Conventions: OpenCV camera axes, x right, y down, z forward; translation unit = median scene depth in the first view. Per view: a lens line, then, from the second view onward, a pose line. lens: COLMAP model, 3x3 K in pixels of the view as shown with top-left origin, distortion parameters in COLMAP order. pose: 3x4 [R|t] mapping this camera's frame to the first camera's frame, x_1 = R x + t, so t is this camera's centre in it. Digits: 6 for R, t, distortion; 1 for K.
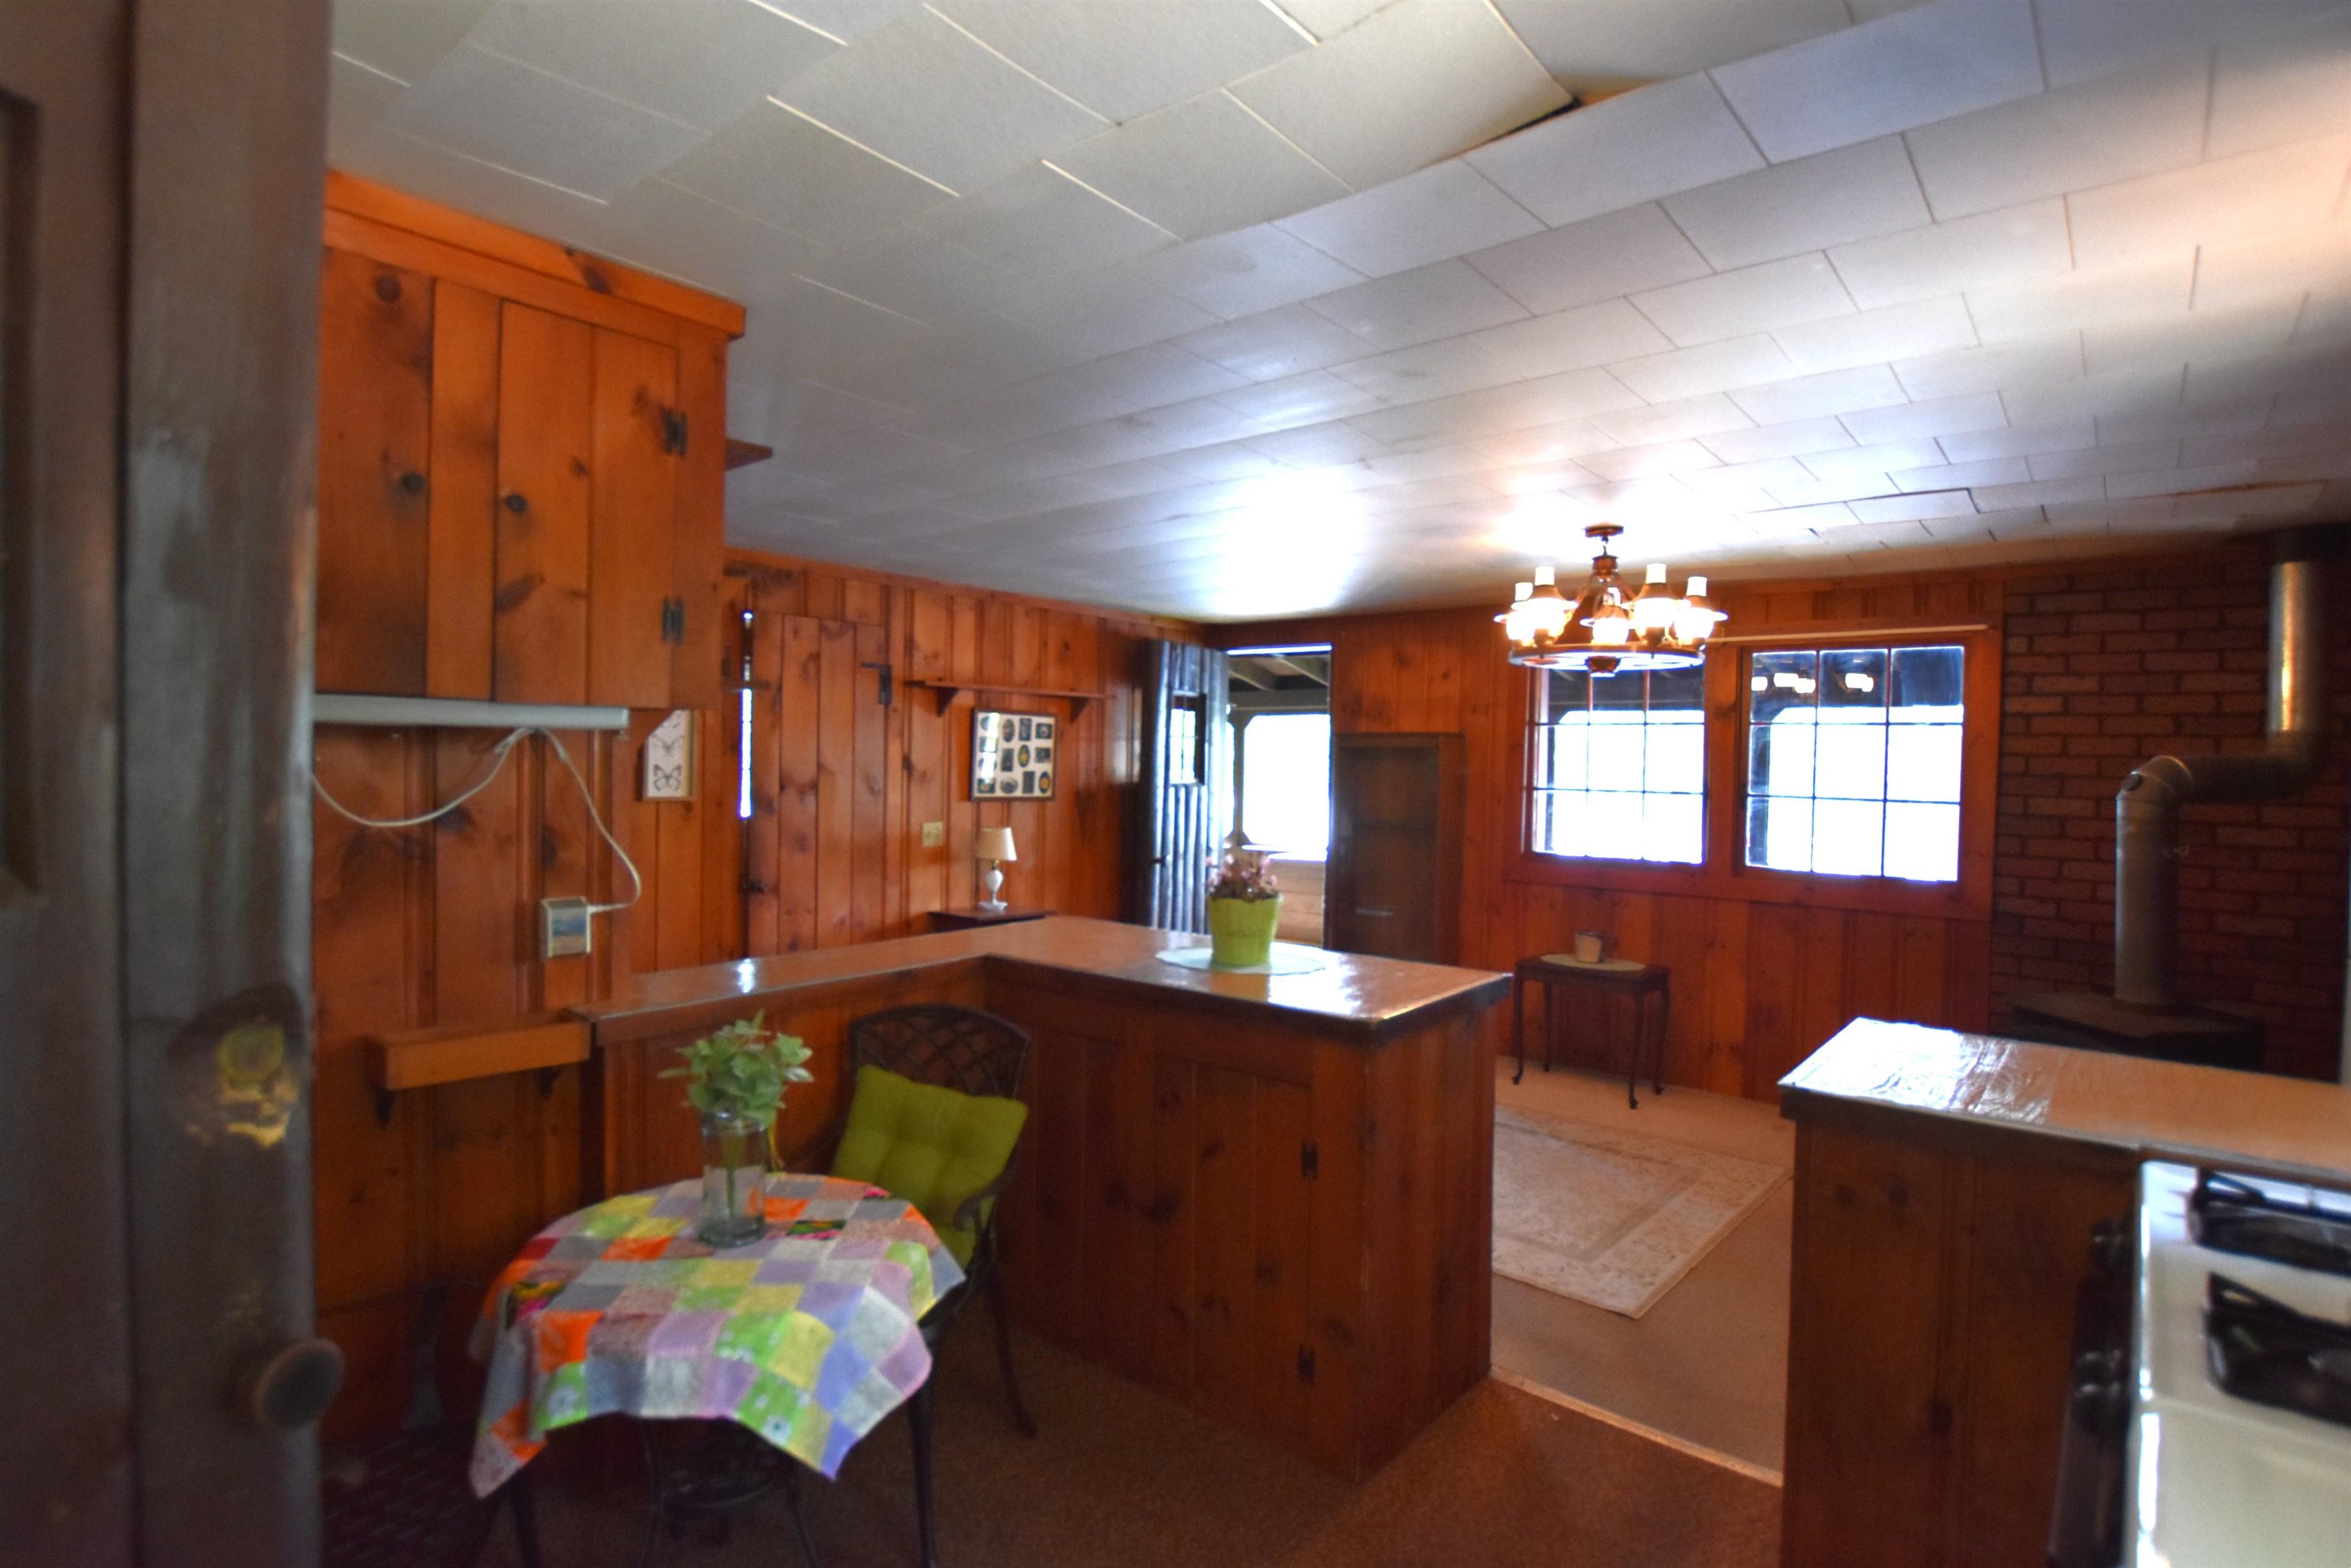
lens RADIAL K [[1151.8, 0, 1195.2], [0, 1151.8, 779.0], [0, 0, 1]] dist [-0.025876, -0.000242]
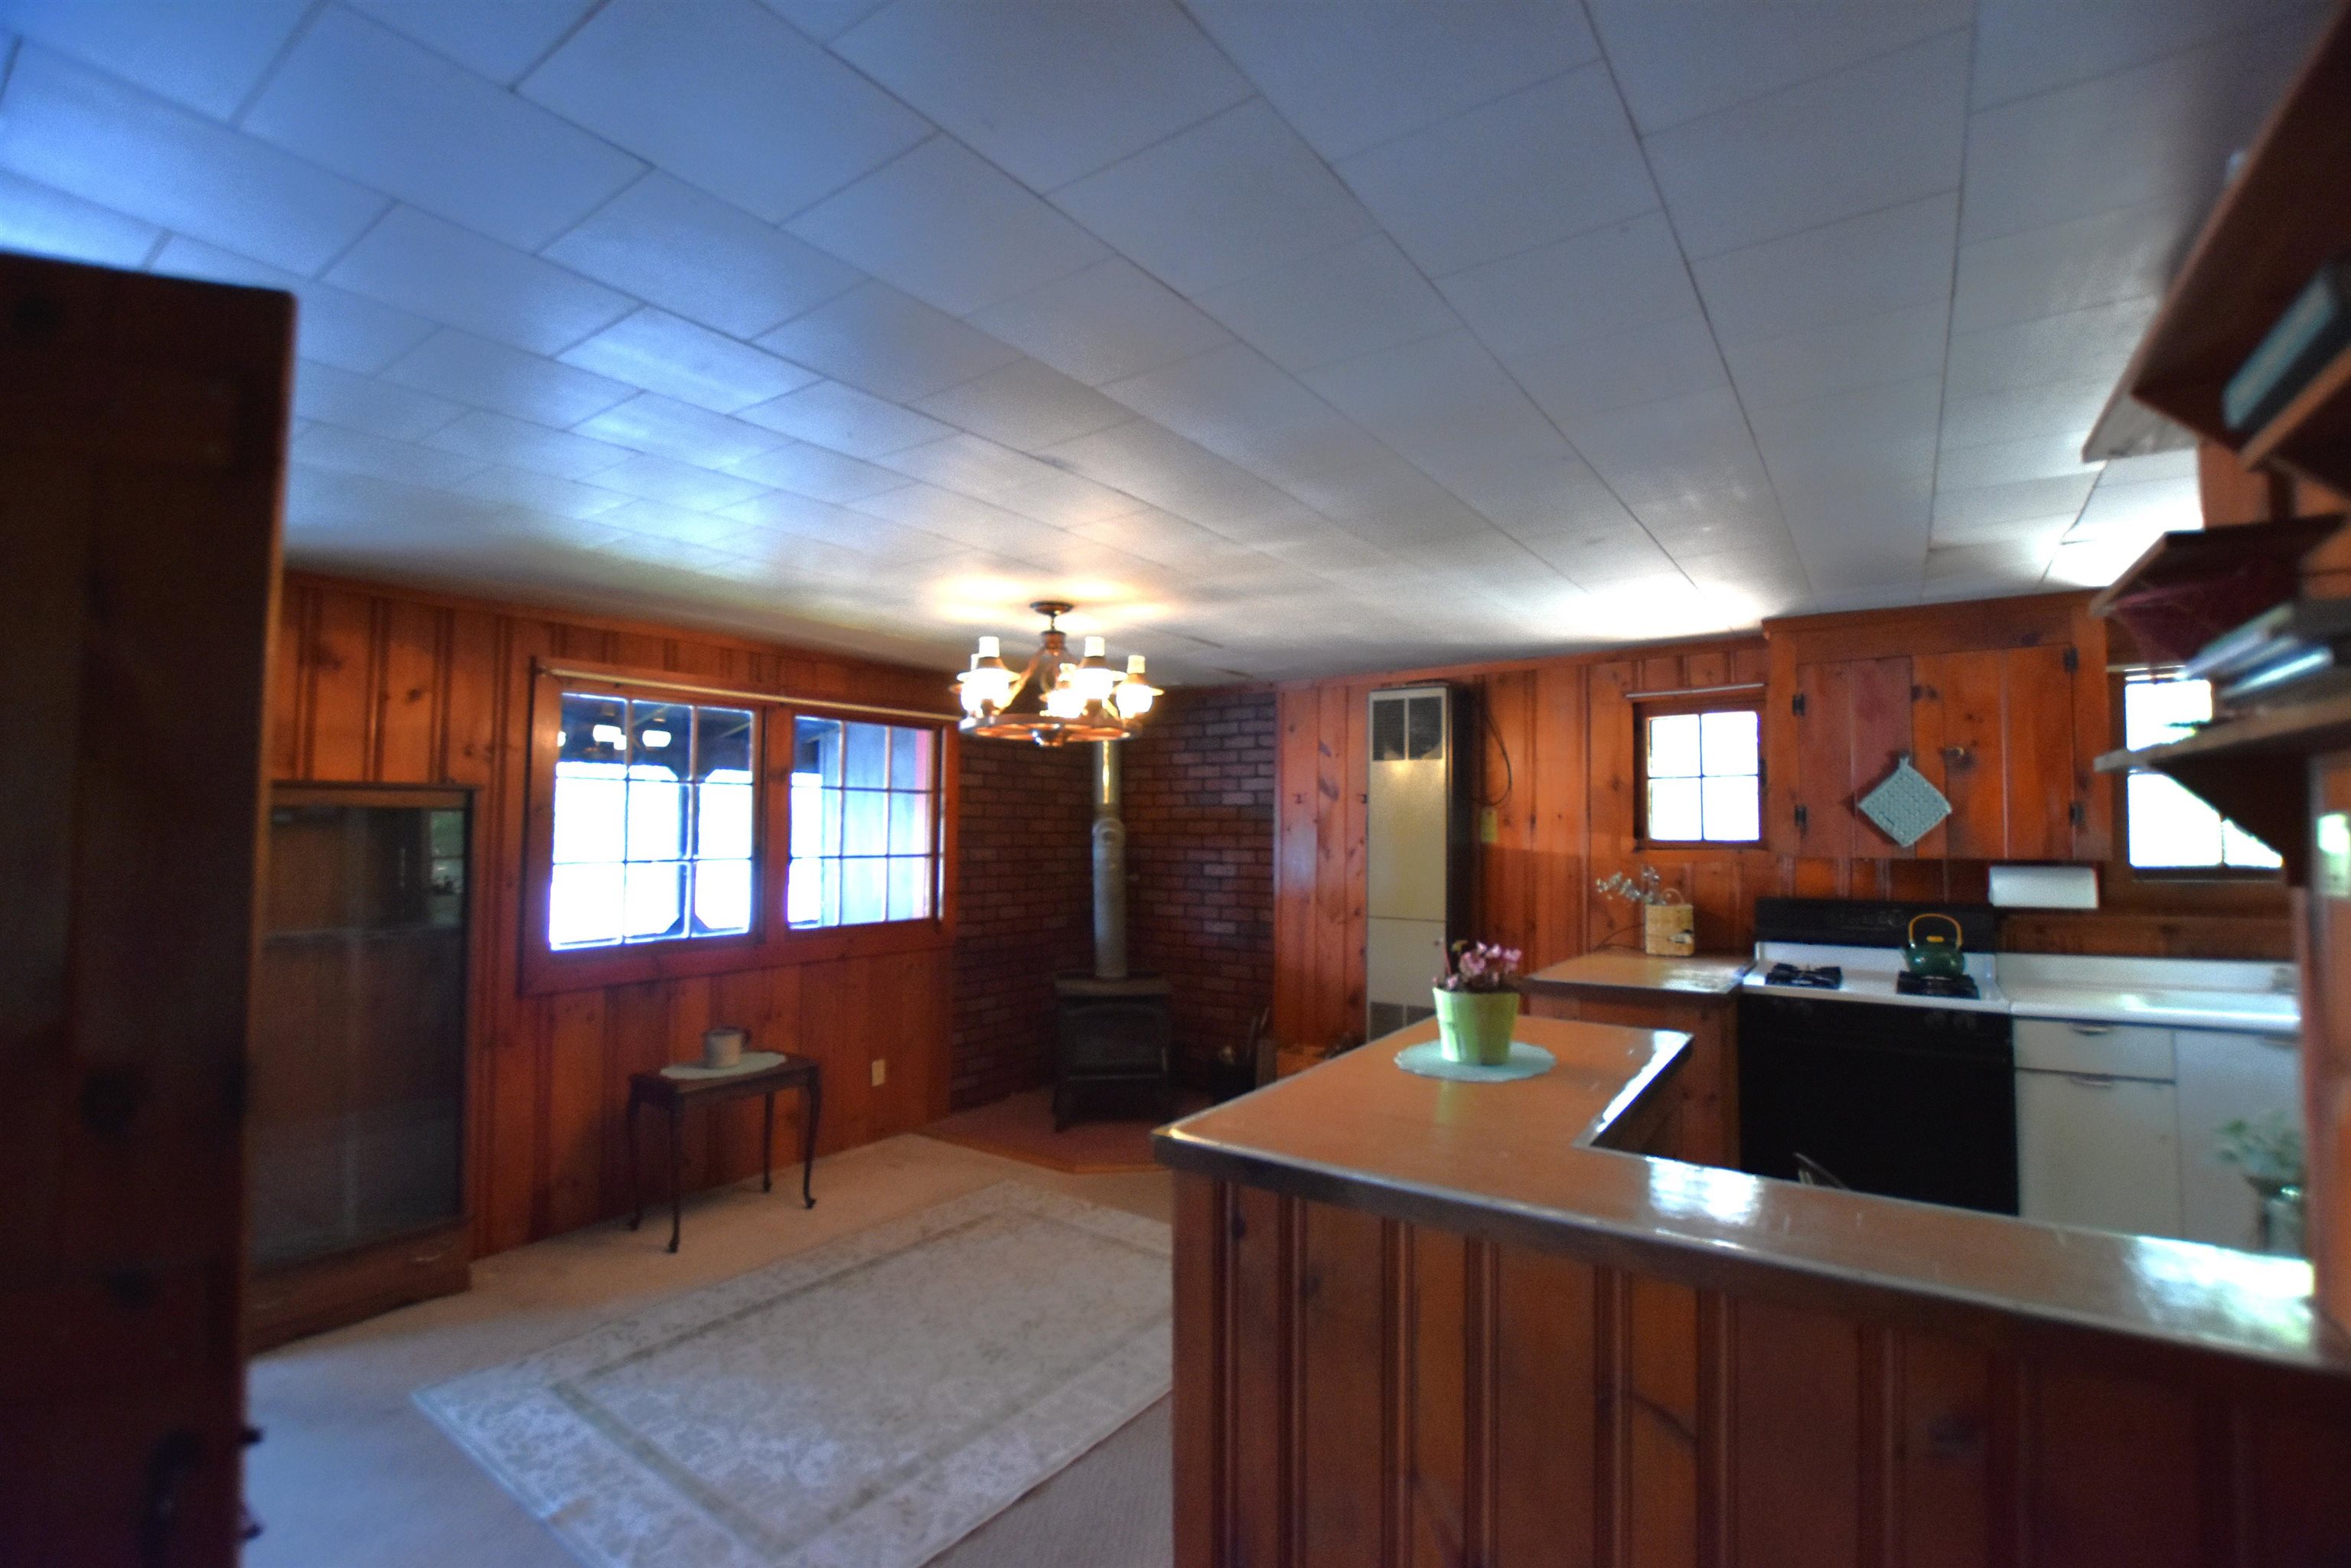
lens RADIAL K [[1039.8, 0, 1175.5], [0, 1039.8, 784.0], [0, 0, 1]] dist [-0.035692, -0.000228]
pose [[-0.070908, 0.018868, 0.997304, -0.510019], [0.009433, 0.999789, -0.018244, -0.035338], [-0.997438, 0.008114, -0.071071, 0.844522]]
